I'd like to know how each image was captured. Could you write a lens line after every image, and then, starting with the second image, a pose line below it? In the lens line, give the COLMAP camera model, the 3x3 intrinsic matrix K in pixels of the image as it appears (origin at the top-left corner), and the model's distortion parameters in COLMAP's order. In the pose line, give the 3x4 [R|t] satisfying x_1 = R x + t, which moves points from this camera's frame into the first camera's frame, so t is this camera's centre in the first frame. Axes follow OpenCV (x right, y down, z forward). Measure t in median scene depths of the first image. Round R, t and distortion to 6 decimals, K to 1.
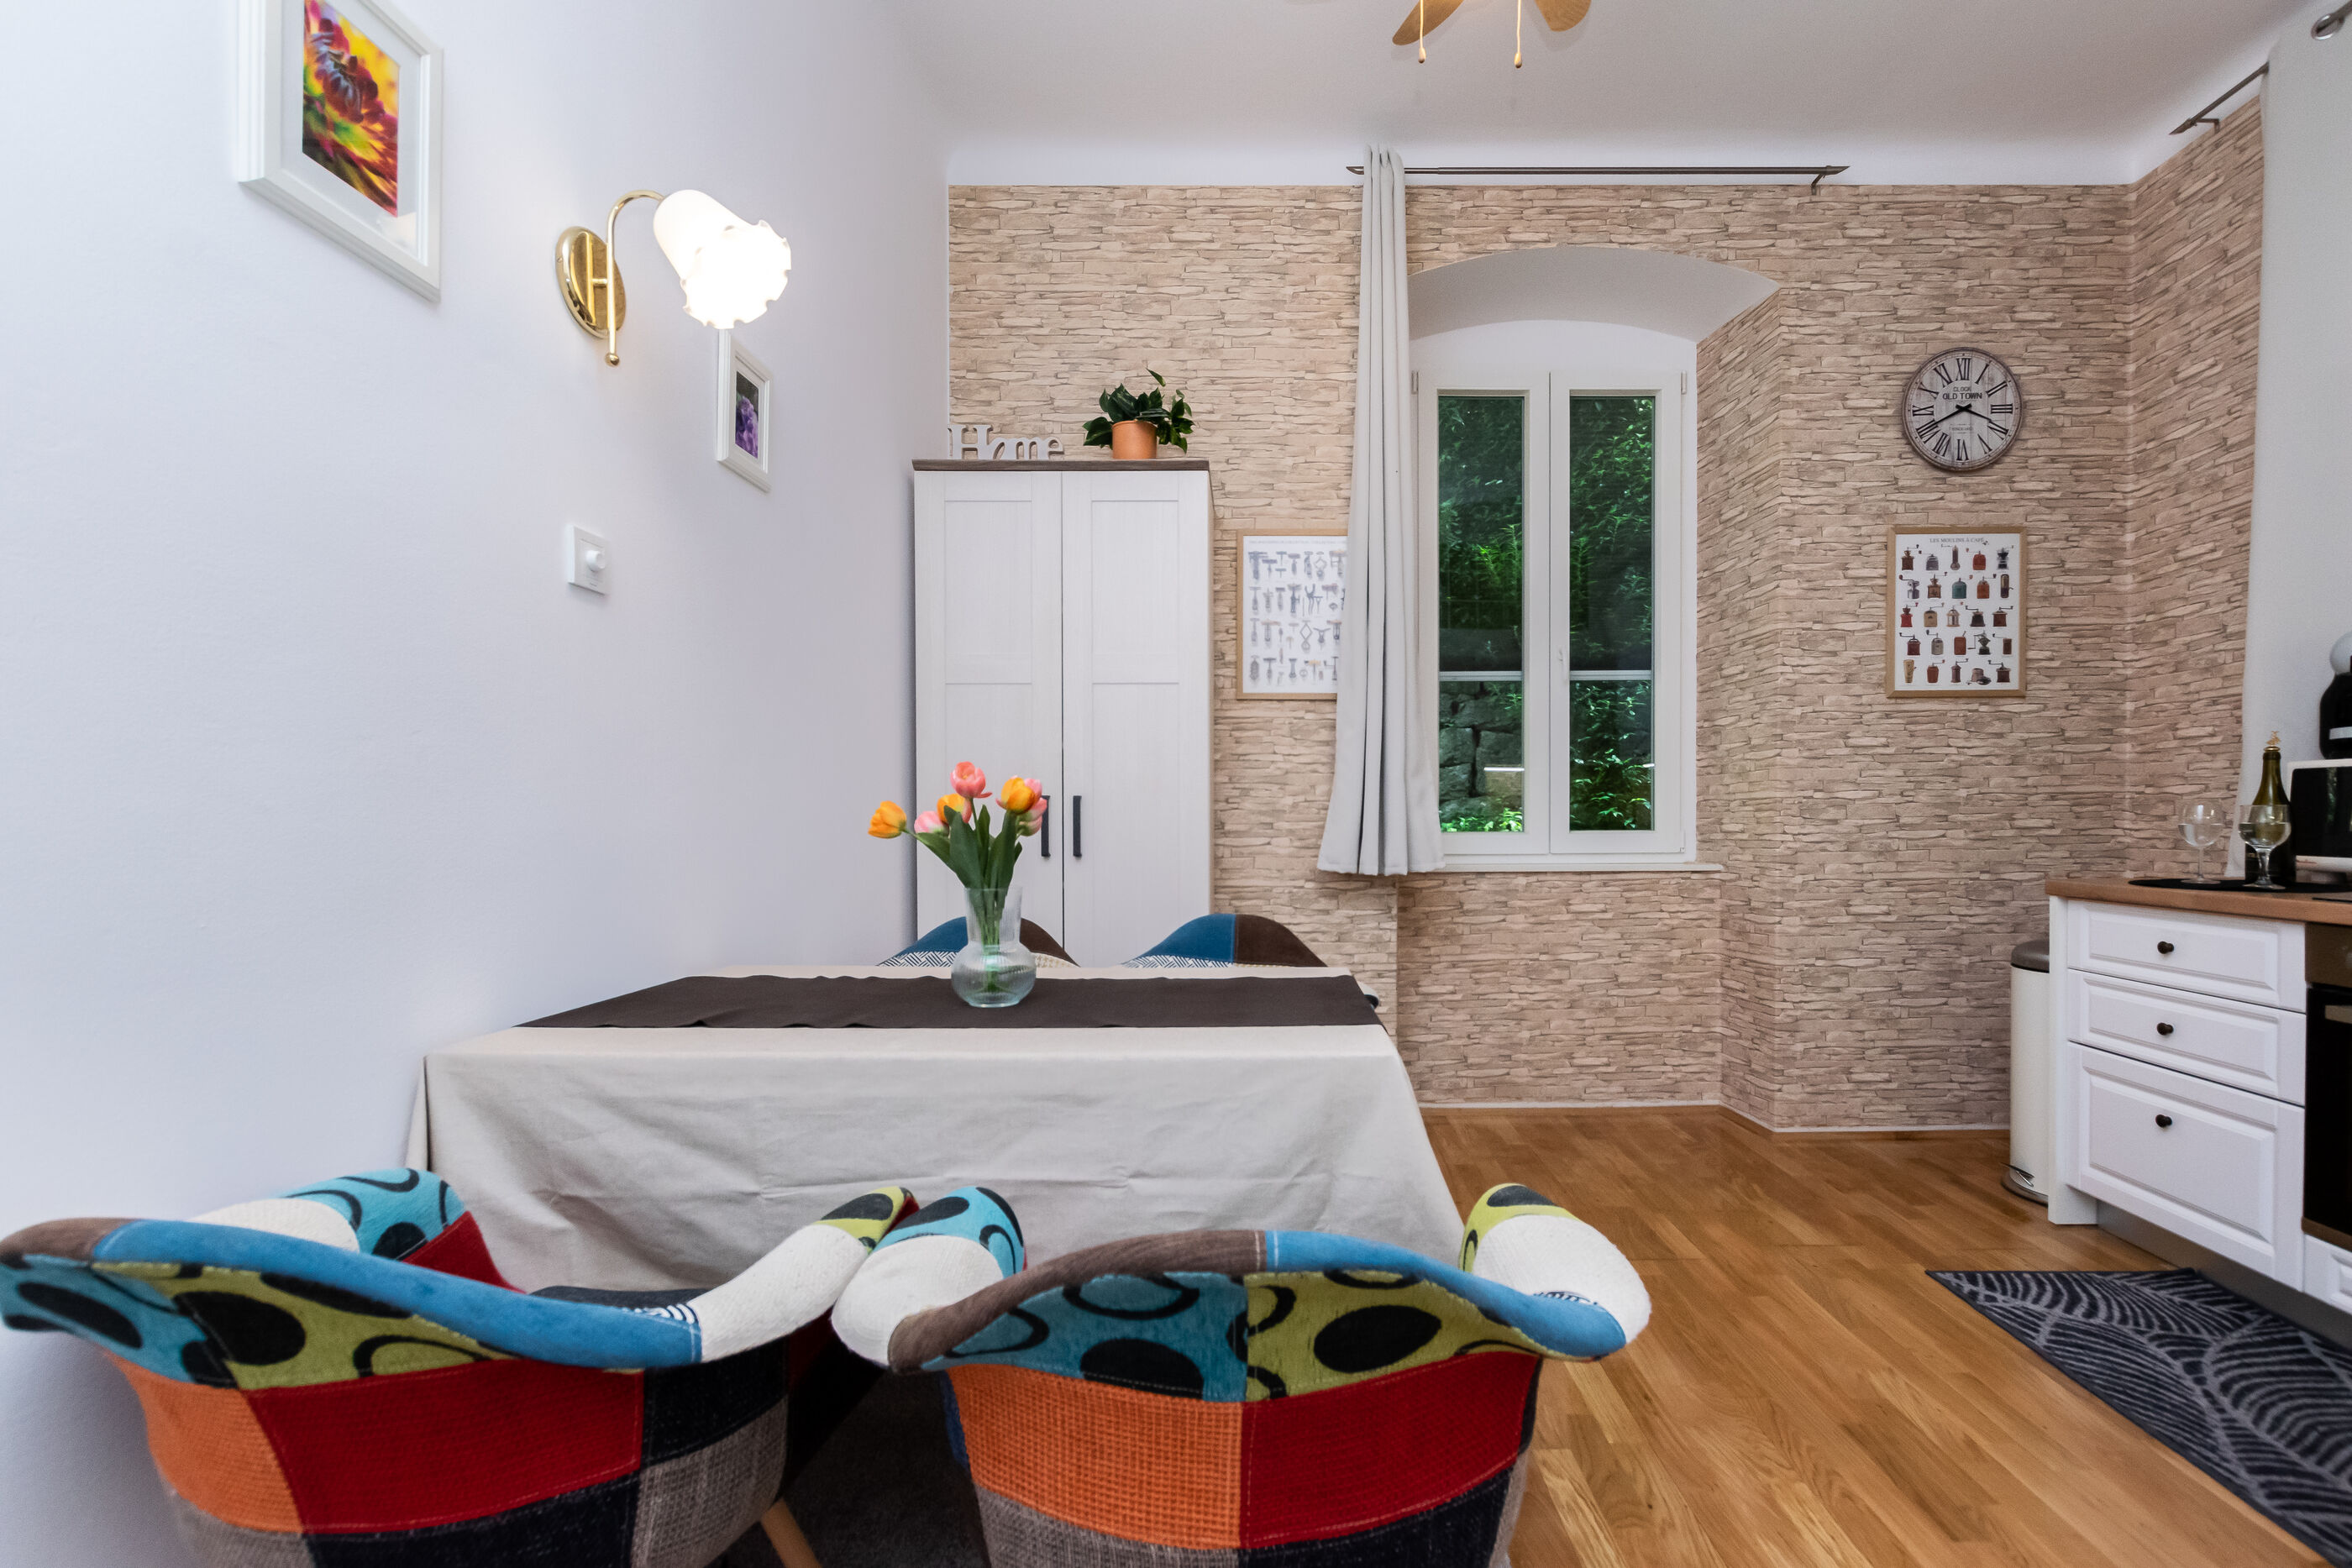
lens RADIAL K [[1006.1, 0, 1258.9], [0, 1006.1, 835.2], [0, 0, 1]] dist [0.016250, -0.005392]
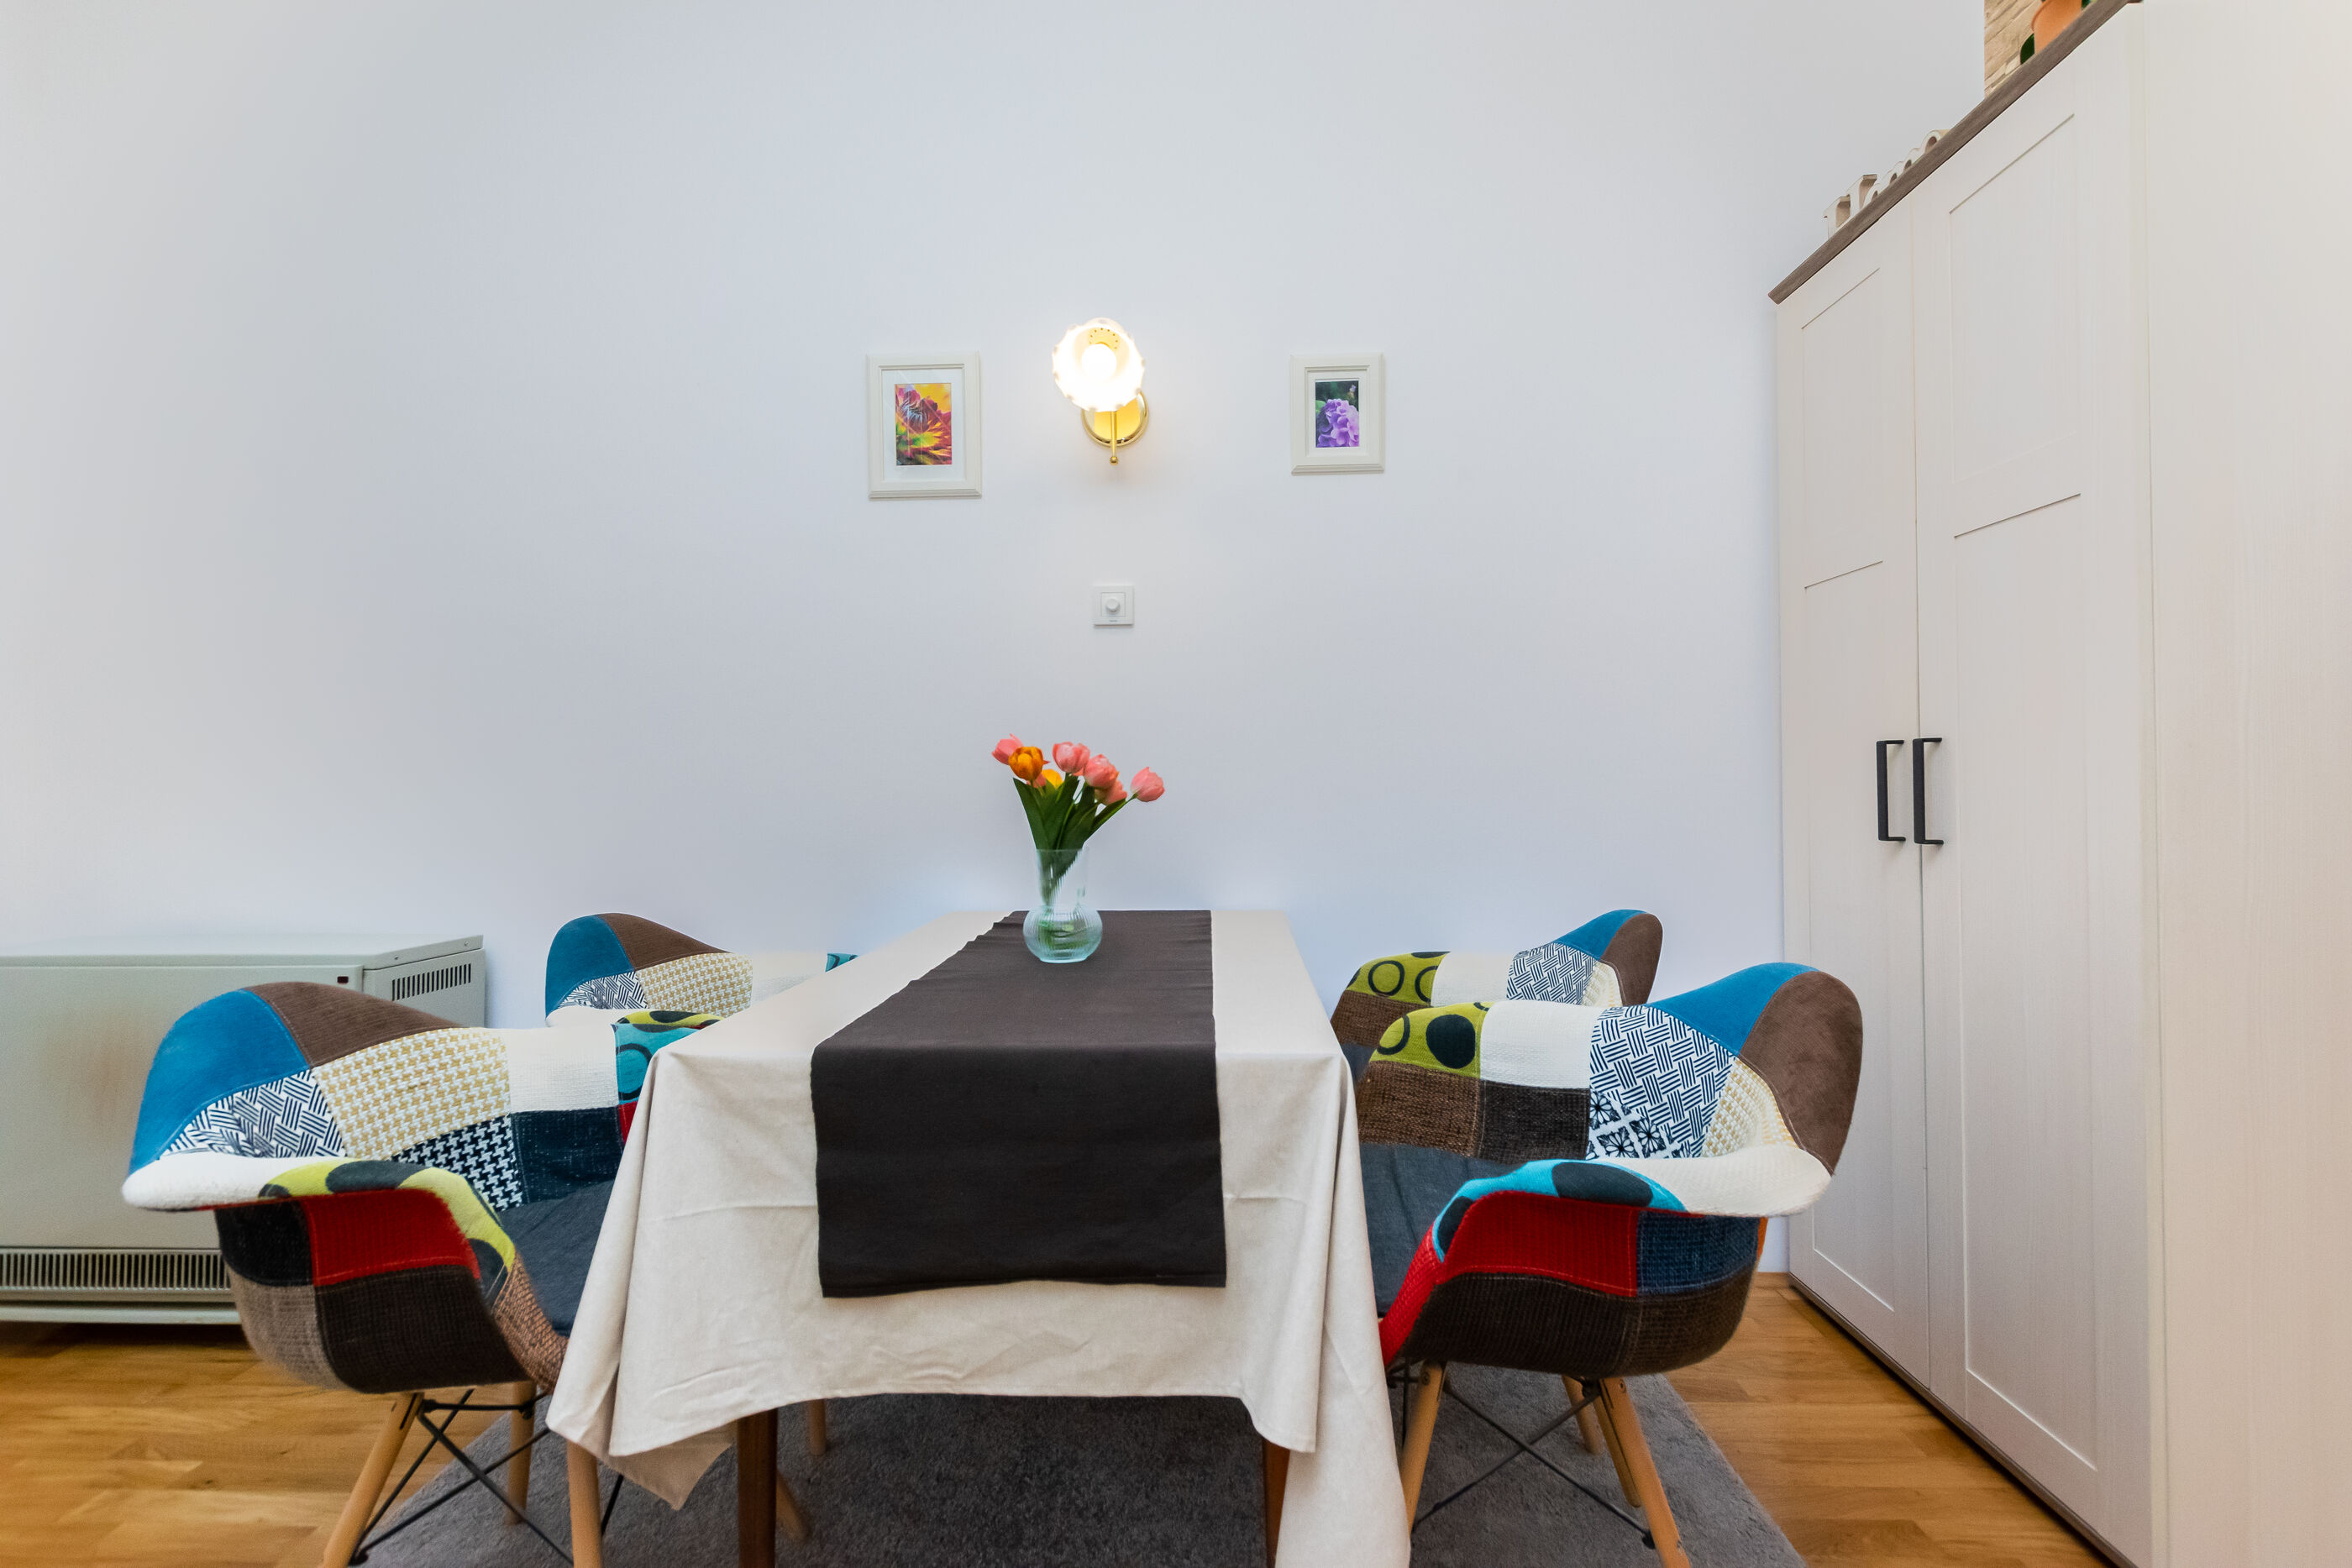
lens RADIAL K [[1104.7, 0, 1273.1], [0, 1104.7, 785.1], [0, 0, 1]] dist [-0.002037, 0.006335]
pose [[-0.026309, 0.007397, -0.999626, 0.390317], [-0.013007, 0.999885, 0.007741, -0.013441], [0.999569, 0.013206, -0.026210, 0.550245]]
